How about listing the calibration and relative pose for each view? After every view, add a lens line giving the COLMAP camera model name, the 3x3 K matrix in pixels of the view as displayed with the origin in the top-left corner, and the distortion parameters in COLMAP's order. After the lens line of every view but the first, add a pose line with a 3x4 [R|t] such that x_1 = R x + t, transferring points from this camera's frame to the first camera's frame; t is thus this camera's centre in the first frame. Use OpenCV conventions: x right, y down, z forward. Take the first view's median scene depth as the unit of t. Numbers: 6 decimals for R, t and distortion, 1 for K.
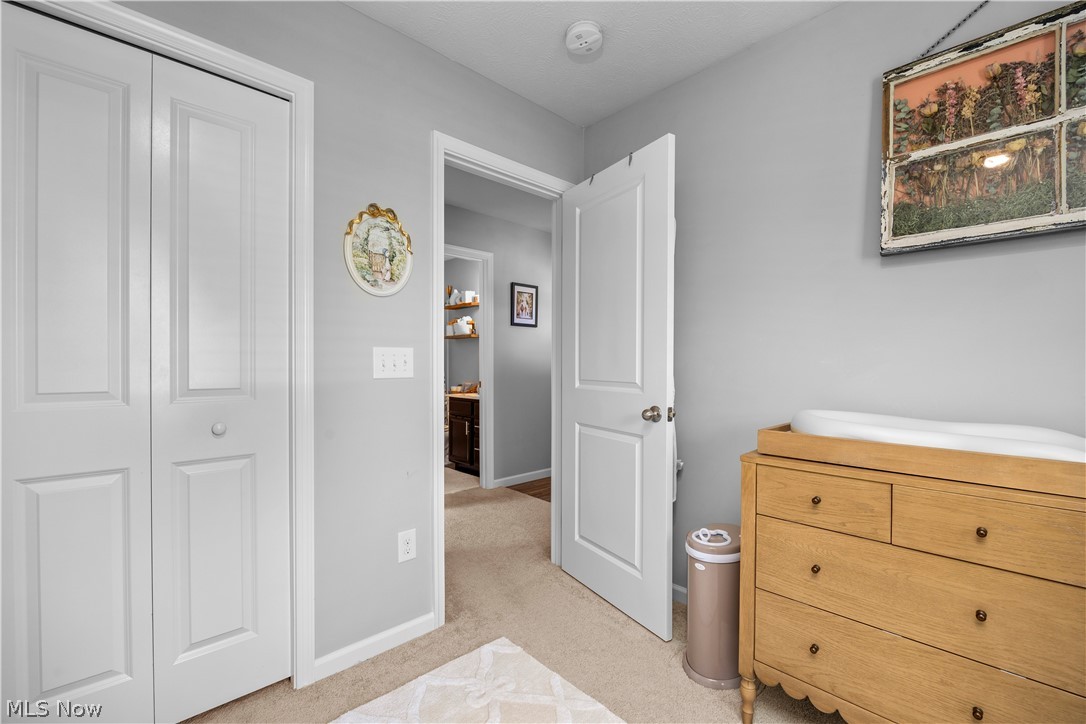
lens RADIAL K [[459.0, 0, 541.8], [0, 459.0, 367.5], [0, 0, 1]] dist [-0.016886, -0.000062]
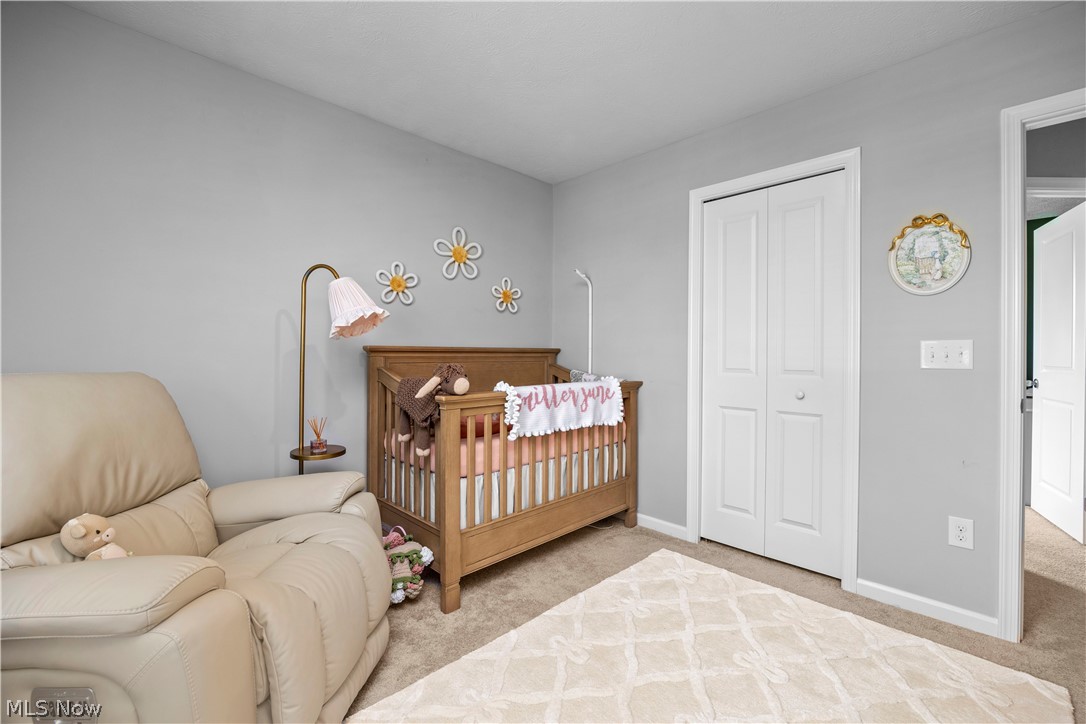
lens RADIAL K [[448.8, 0, 543.4], [0, 448.8, 356.4], [0, 0, 1]] dist [-0.000955, -0.000088]
pose [[0.021503, 0.000922, -0.999768, 0.720803], [-0.014833, 0.999890, 0.000603, 0.007588], [0.999659, 0.014817, 0.021514, 0.037428]]
